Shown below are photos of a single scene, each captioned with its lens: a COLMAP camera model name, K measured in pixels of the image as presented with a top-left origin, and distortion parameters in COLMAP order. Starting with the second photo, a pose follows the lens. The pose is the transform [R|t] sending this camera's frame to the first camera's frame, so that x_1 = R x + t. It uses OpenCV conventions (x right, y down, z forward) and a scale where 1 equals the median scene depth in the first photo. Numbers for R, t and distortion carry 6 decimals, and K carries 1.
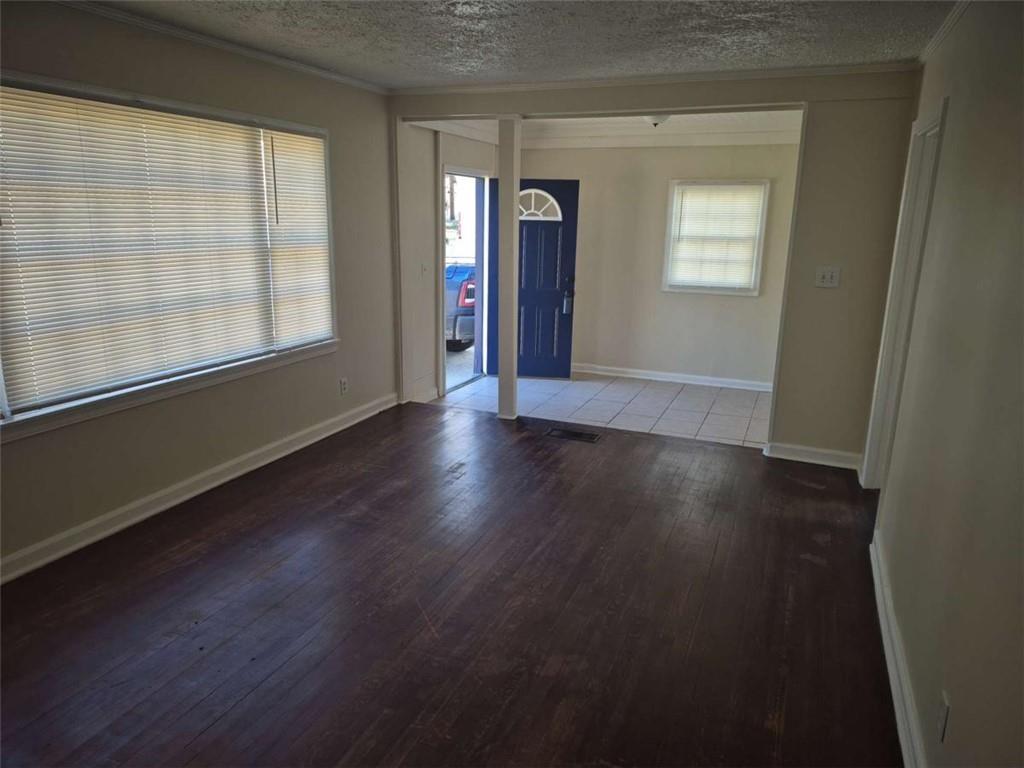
lens RADIAL K [[703.4, 0, 512.0], [0, 703.4, 384.0], [0, 0, 1]] dist [-0.002614, -0.004123]
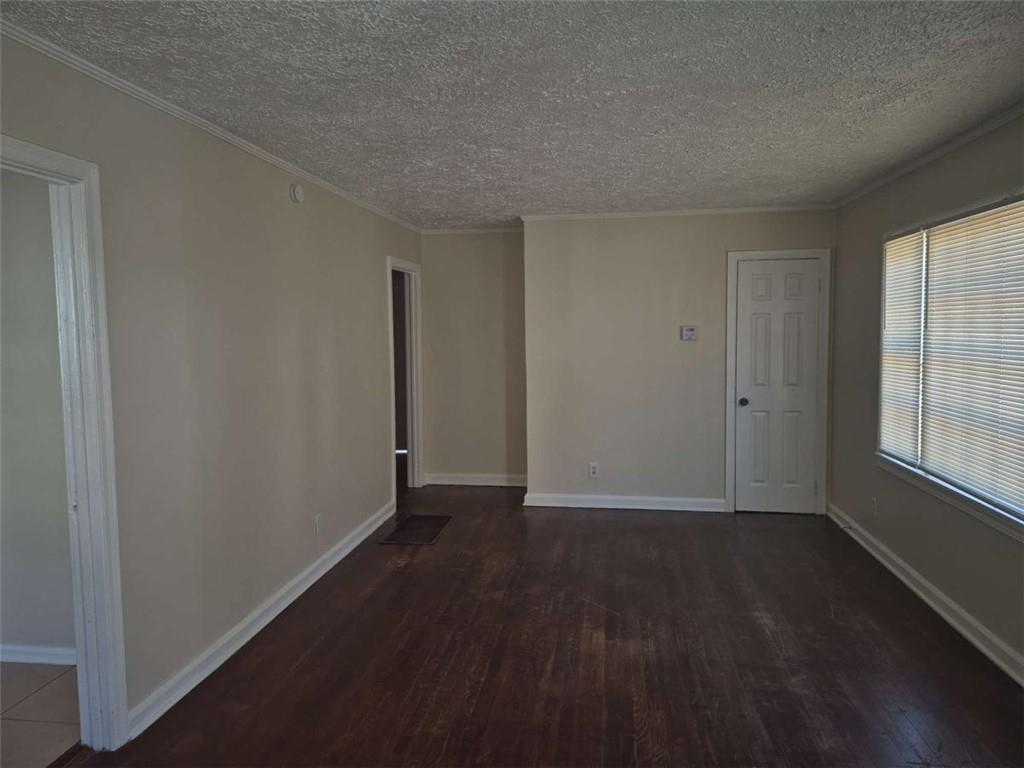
lens RADIAL K [[703.4, 0, 512.0], [0, 703.4, 384.0], [0, 0, 1]] dist [-0.002614, -0.004123]
pose [[-0.969348, -0.001896, -0.245686, 0.312867], [-0.078139, 0.950430, 0.300960, -0.389422], [0.232937, 0.310933, -0.921445, 1.734545]]
